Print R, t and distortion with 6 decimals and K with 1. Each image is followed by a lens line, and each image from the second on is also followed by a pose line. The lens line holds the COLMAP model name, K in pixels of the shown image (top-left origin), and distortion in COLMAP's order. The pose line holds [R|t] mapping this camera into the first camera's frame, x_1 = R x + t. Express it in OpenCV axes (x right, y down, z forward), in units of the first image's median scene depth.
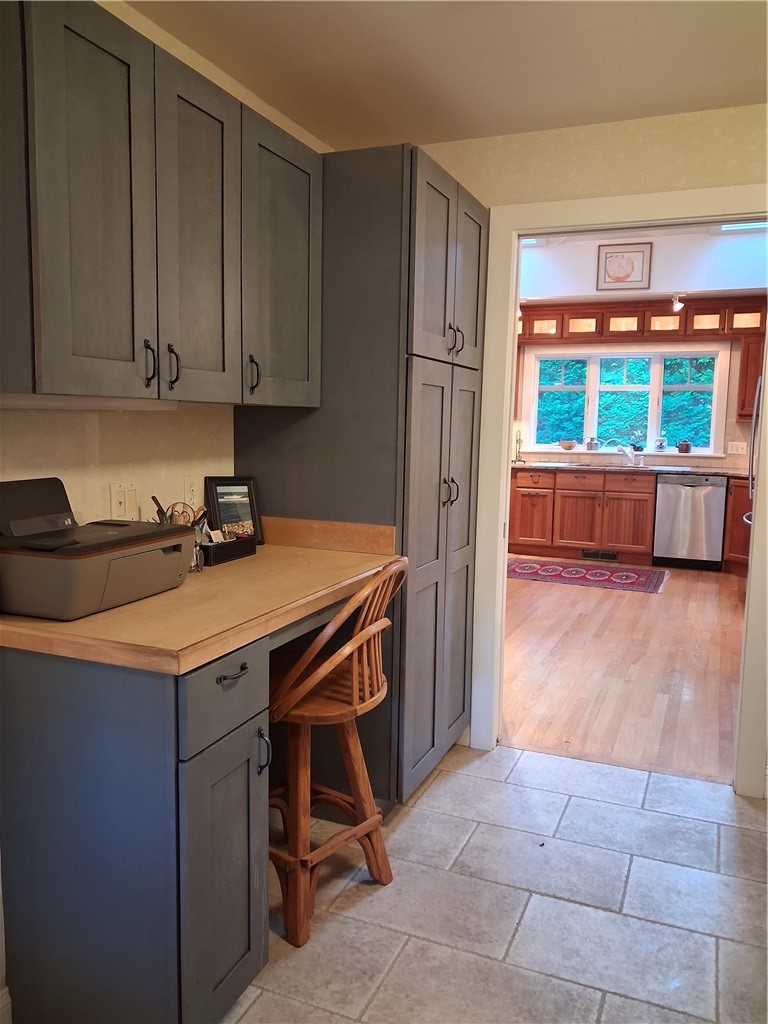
lens RADIAL K [[819.2, 0, 373.7], [0, 819.2, 508.2], [0, 0, 1]] dist [0.053048, -0.008383]
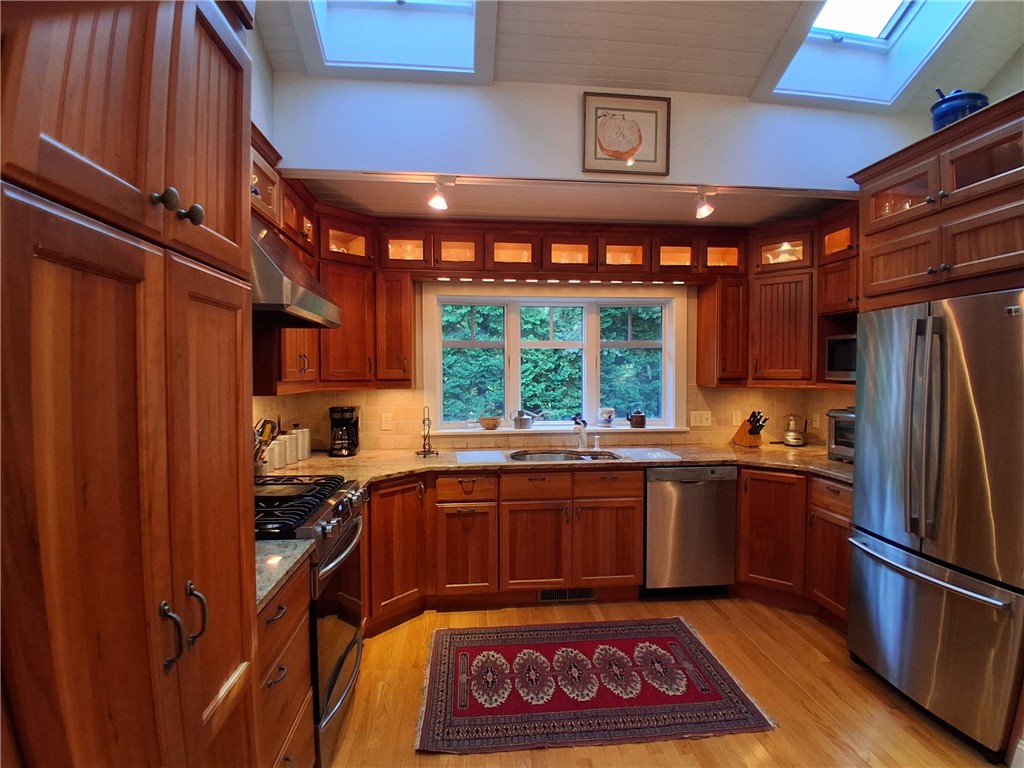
lens RADIAL K [[509.1, 0, 512.6], [0, 509.1, 386.8], [0, 0, 1]] dist [-0.014178, -0.010191]
pose [[0.879693, -0.032601, 0.474423, 0.048192], [0.071546, 0.995365, -0.064265, -0.084293], [-0.470129, 0.090477, 0.877948, 0.646459]]
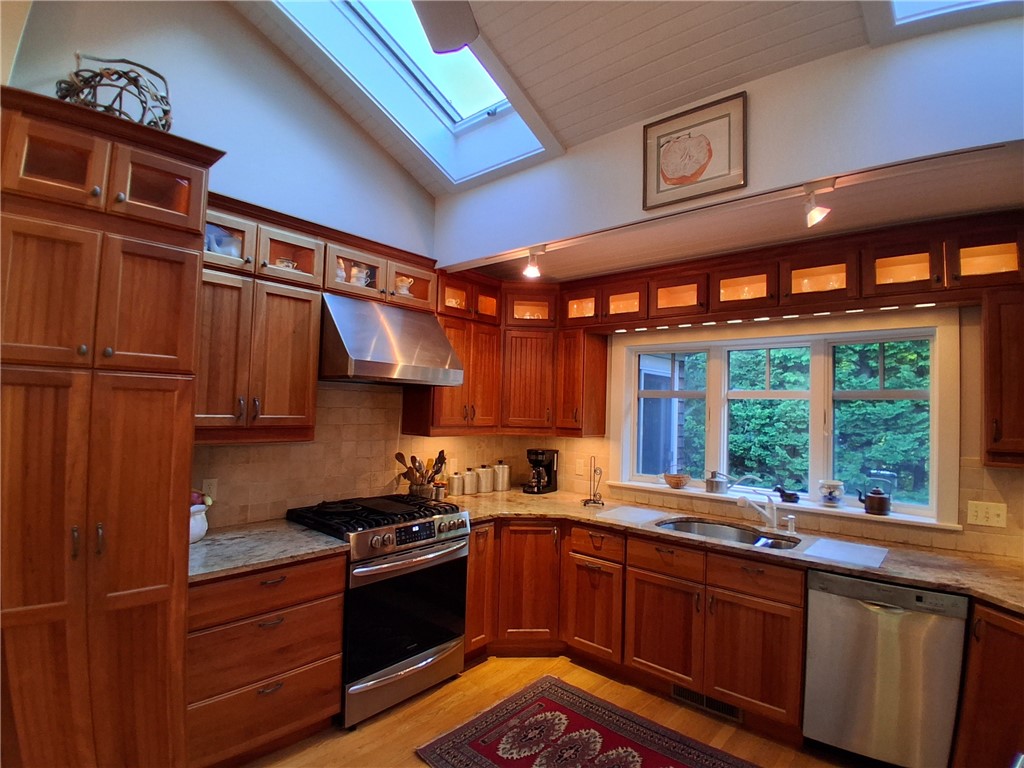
lens RADIAL K [[509.1, 0, 515.7], [0, 509.1, 386.9], [0, 0, 1]] dist [-0.014178, -0.010191]
pose [[0.950597, -0.002617, -0.310418, 0.258997], [-0.047147, 0.987147, -0.152702, -0.089448], [0.306828, 0.159793, 0.938255, 0.616120]]
